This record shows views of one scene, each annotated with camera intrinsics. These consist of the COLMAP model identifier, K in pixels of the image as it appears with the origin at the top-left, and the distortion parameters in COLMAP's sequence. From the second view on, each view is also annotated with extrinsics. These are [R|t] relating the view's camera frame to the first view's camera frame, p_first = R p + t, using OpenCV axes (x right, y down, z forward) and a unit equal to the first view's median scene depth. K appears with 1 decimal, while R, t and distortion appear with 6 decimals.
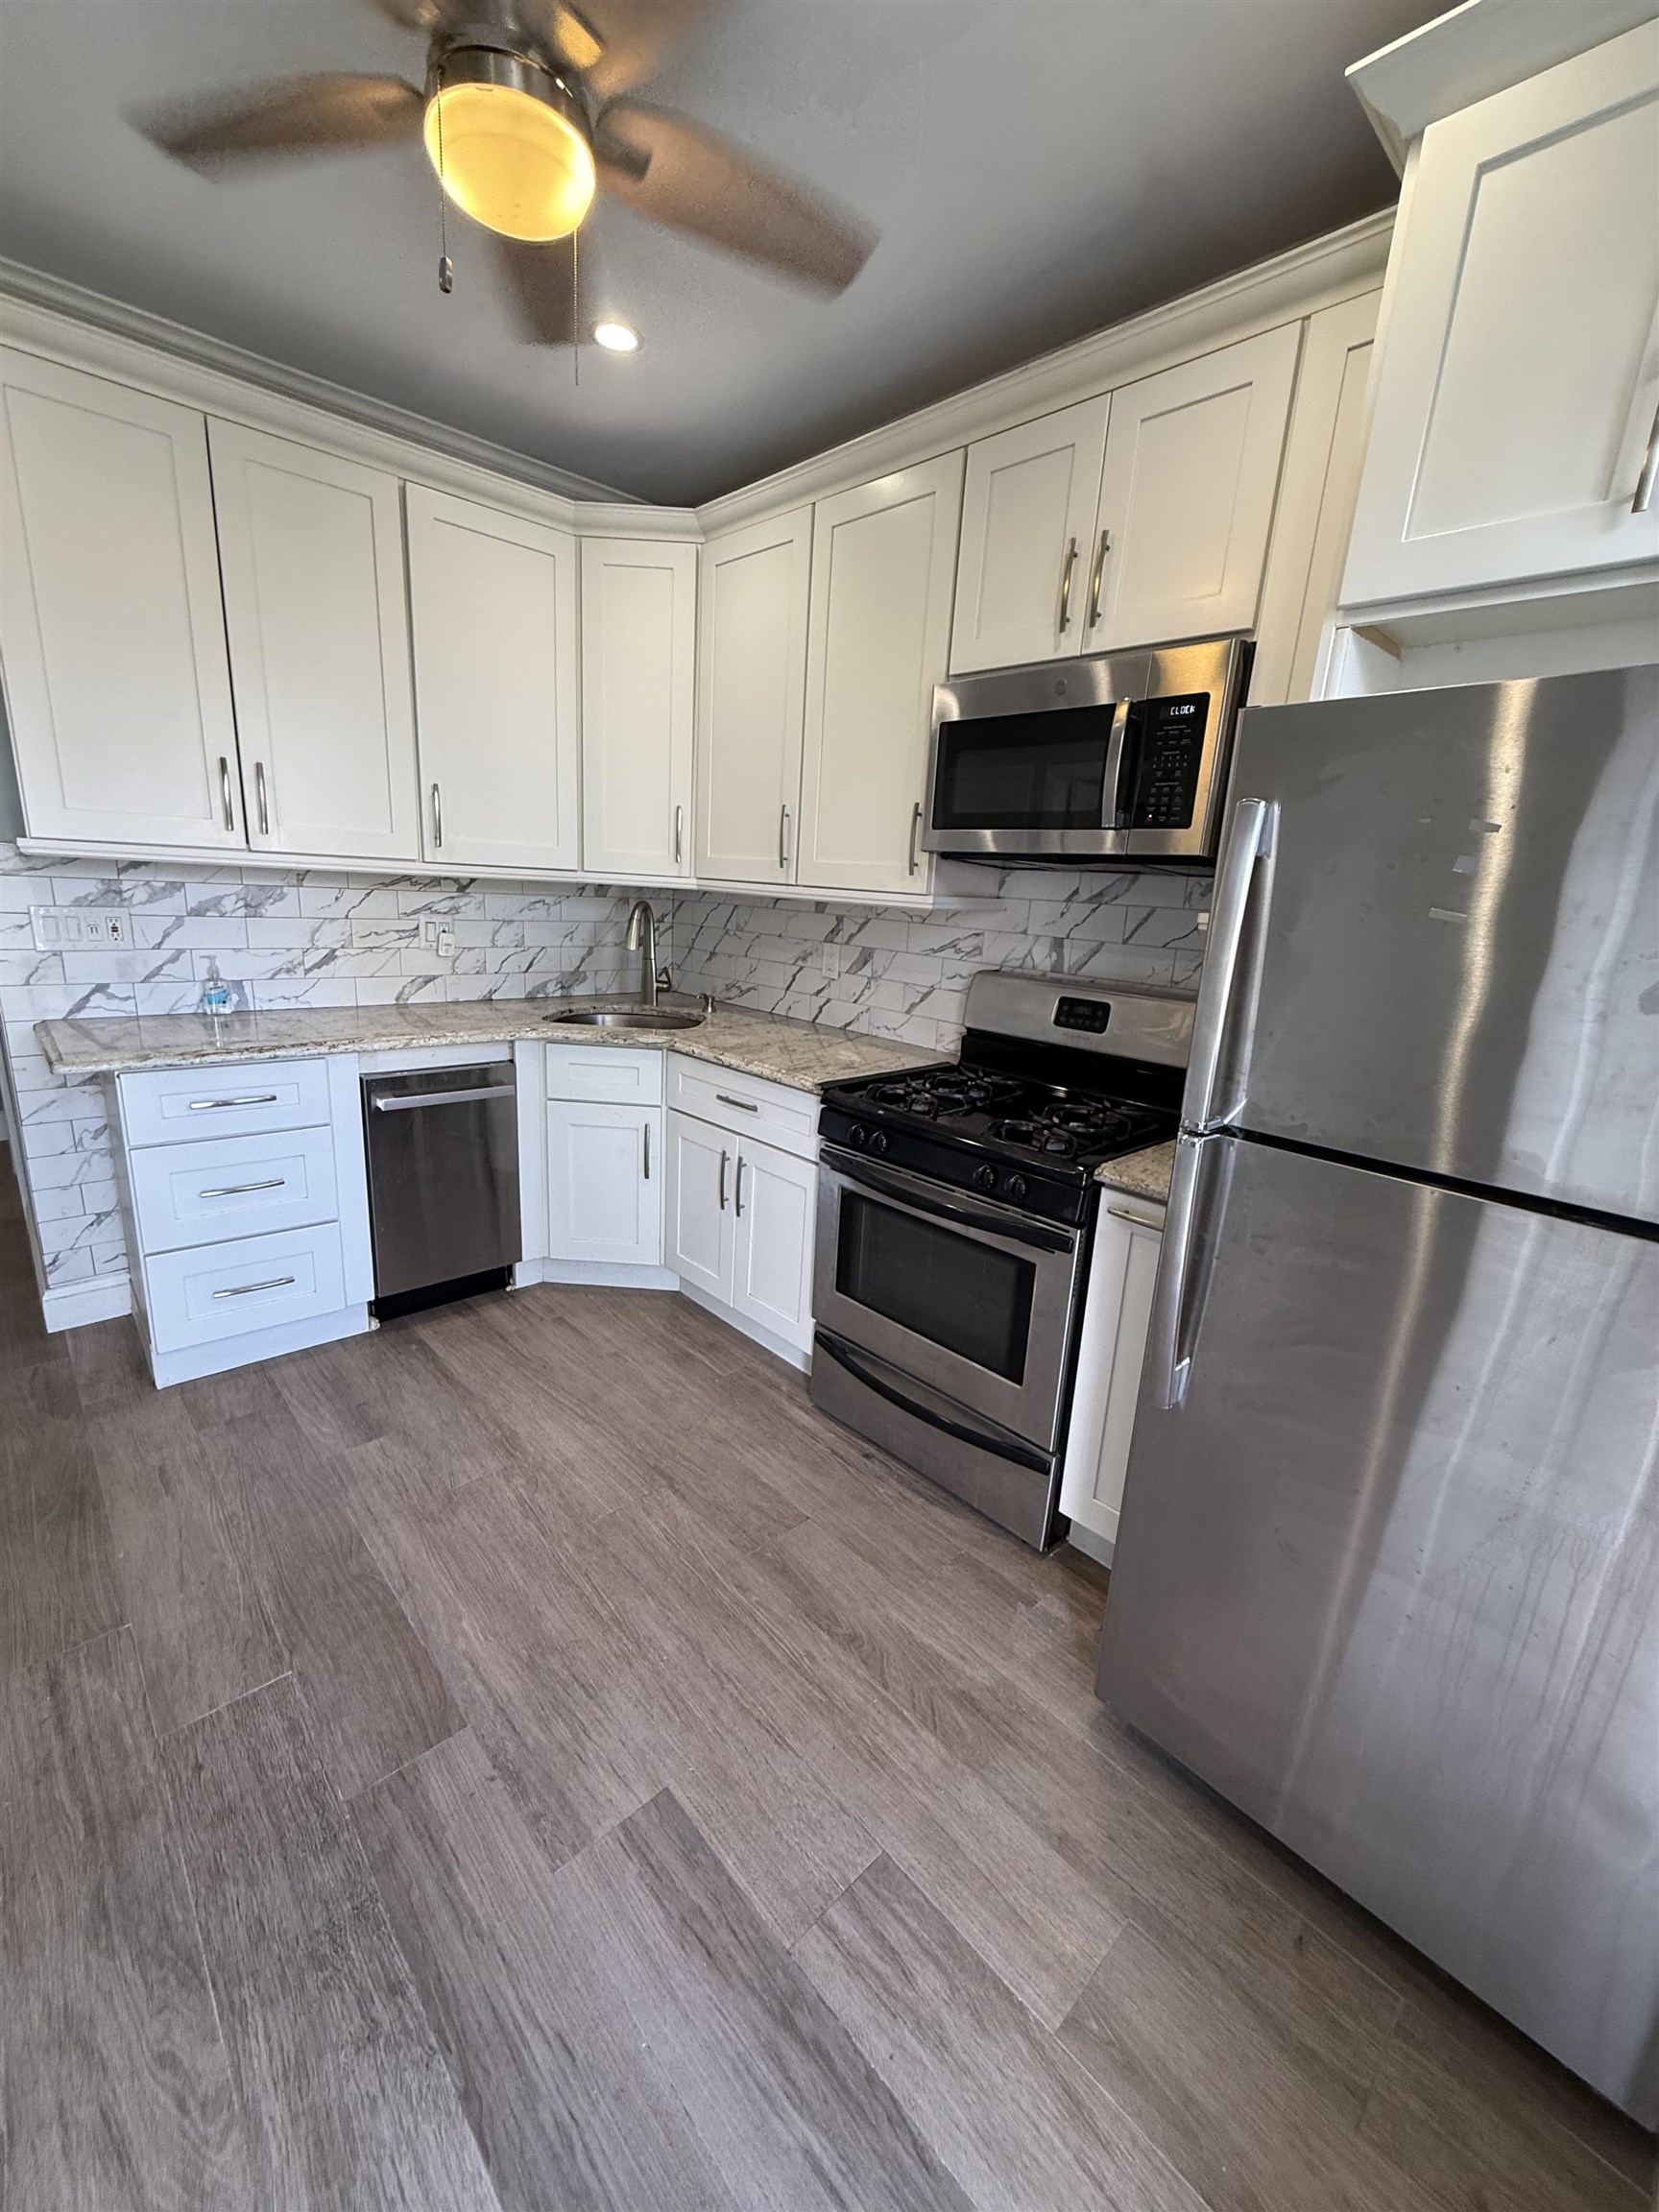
lens RADIAL K [[887.7, 0, 824.6], [0, 887.7, 1107.0], [0, 0, 1]] dist [-0.002100, 0.000345]
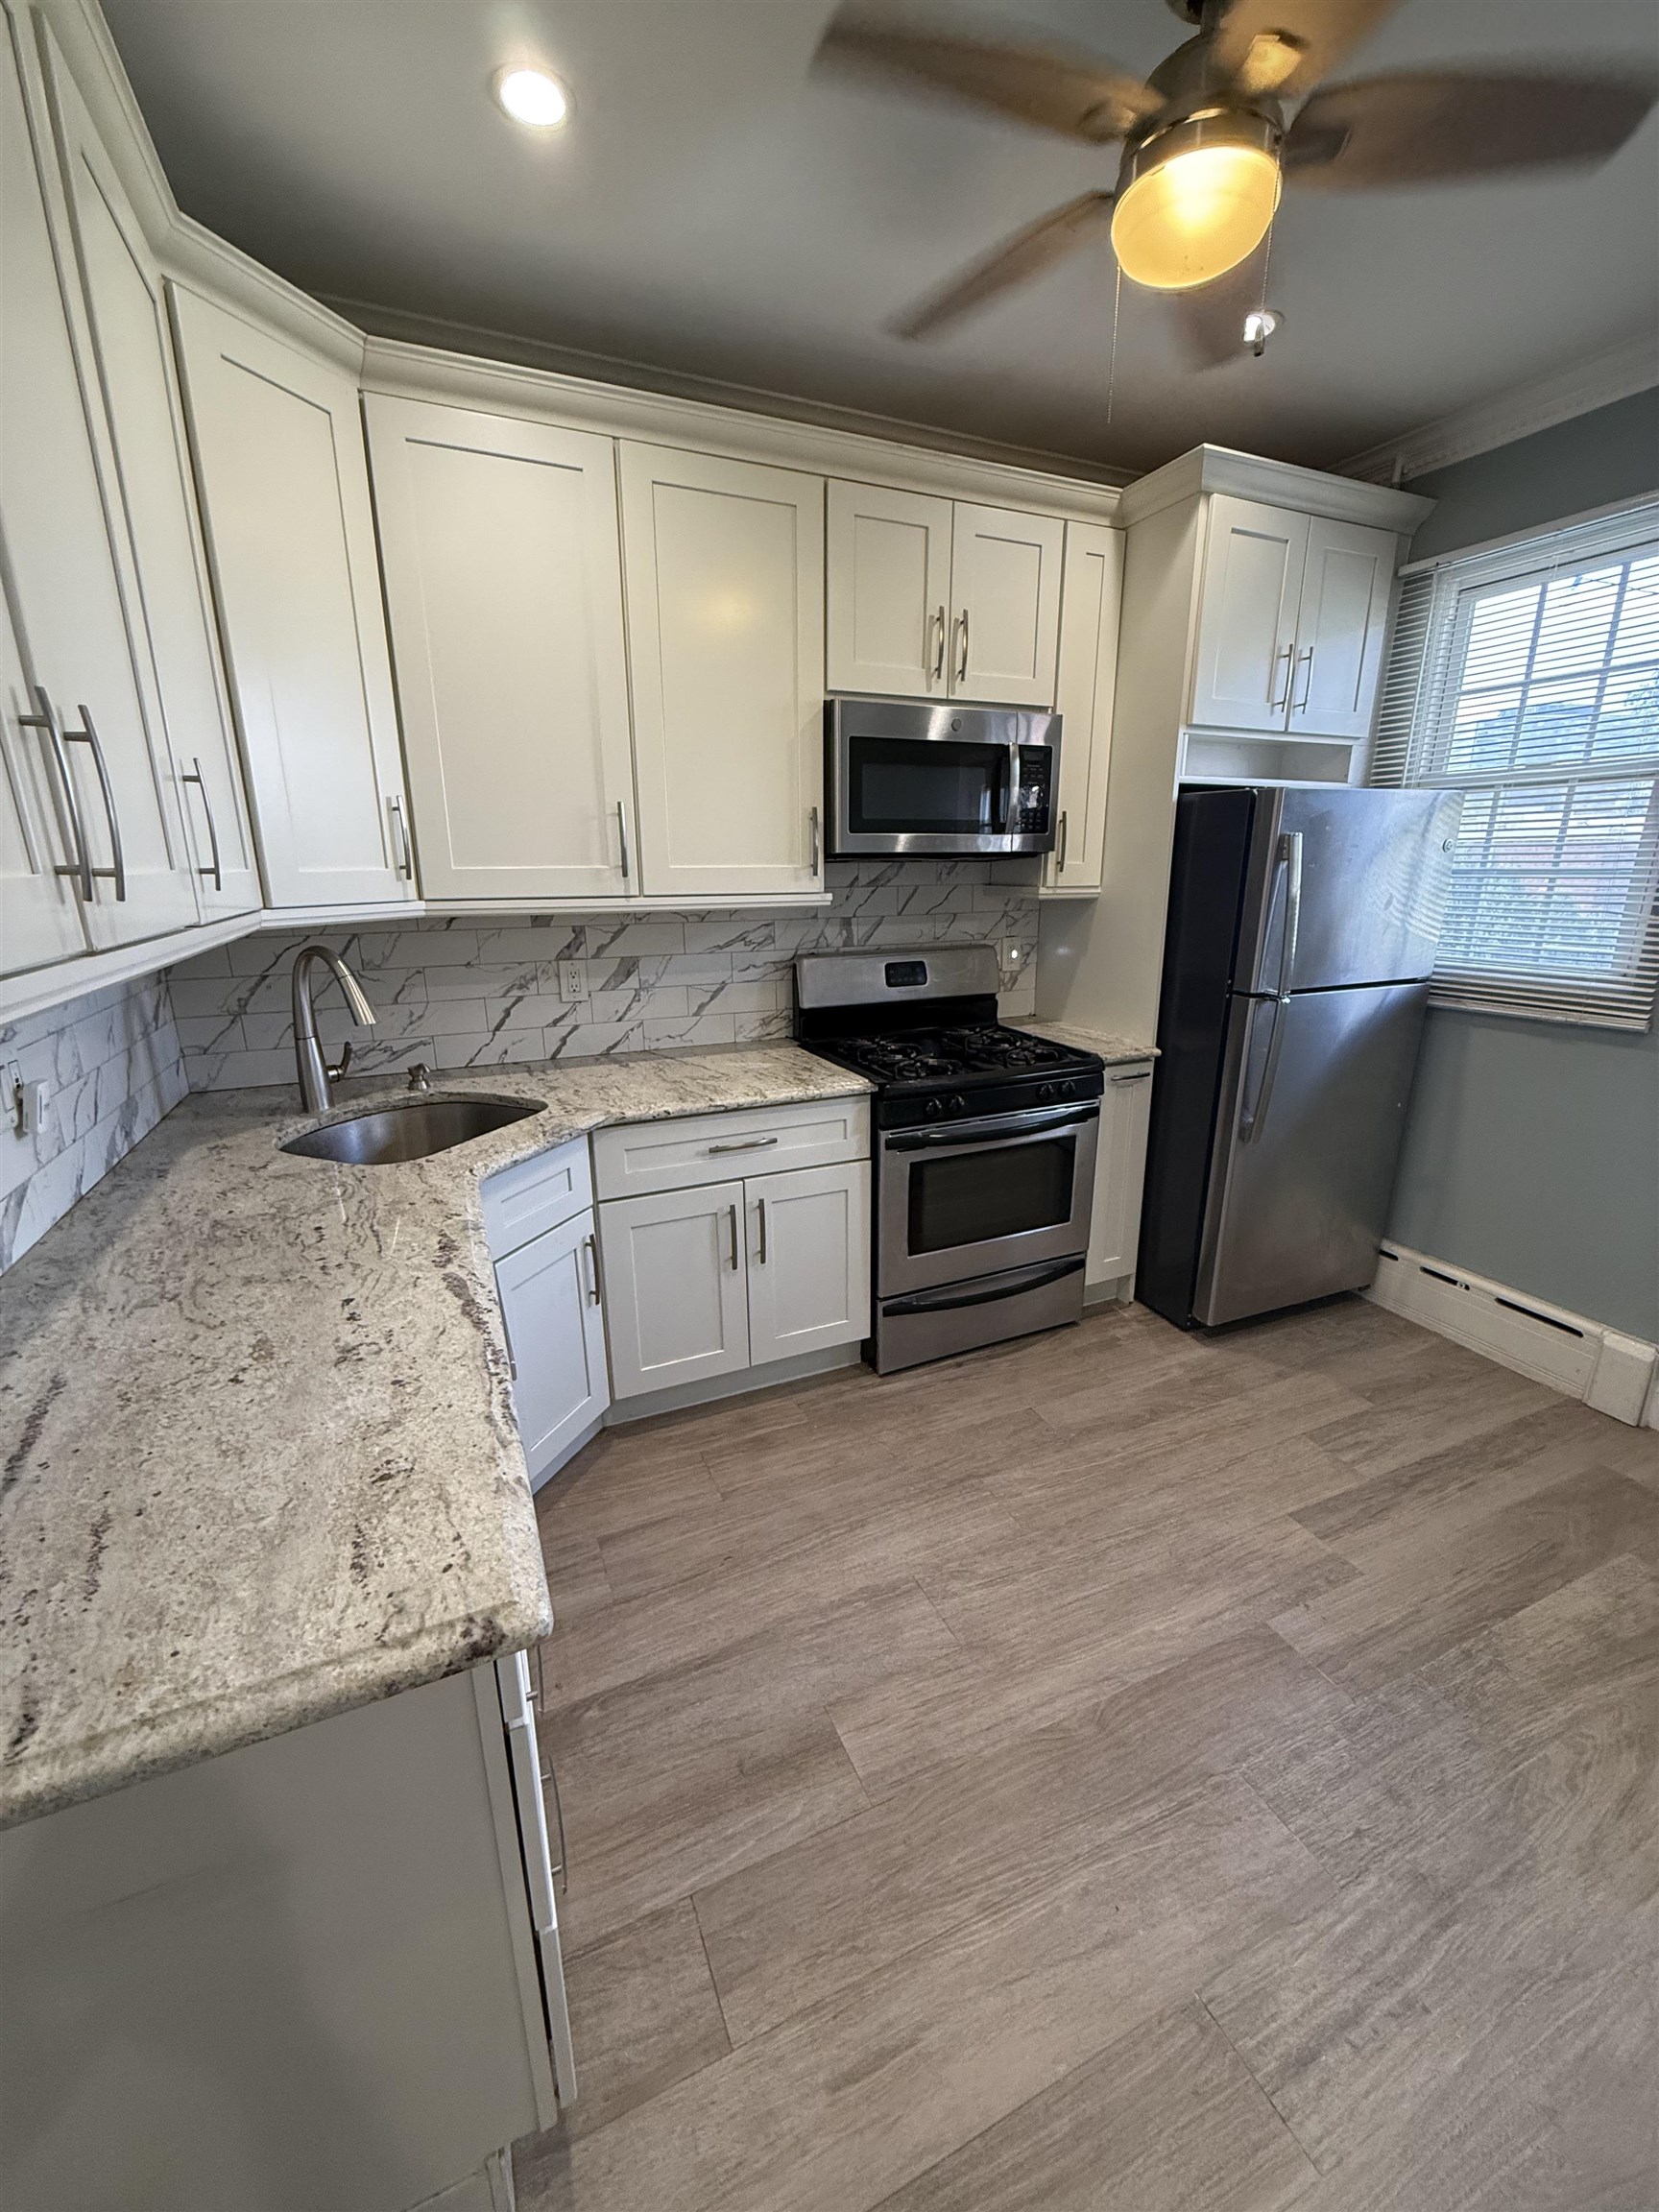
lens RADIAL K [[887.7, 0, 825.6], [0, 887.7, 1106.2], [0, 0, 1]] dist [-0.002100, 0.000345]
pose [[0.320749, -0.310174, 0.894937, -0.944112], [0.258048, 0.937734, 0.232521, -0.249911], [-0.911335, 0.156356, 0.380817, 0.638500]]
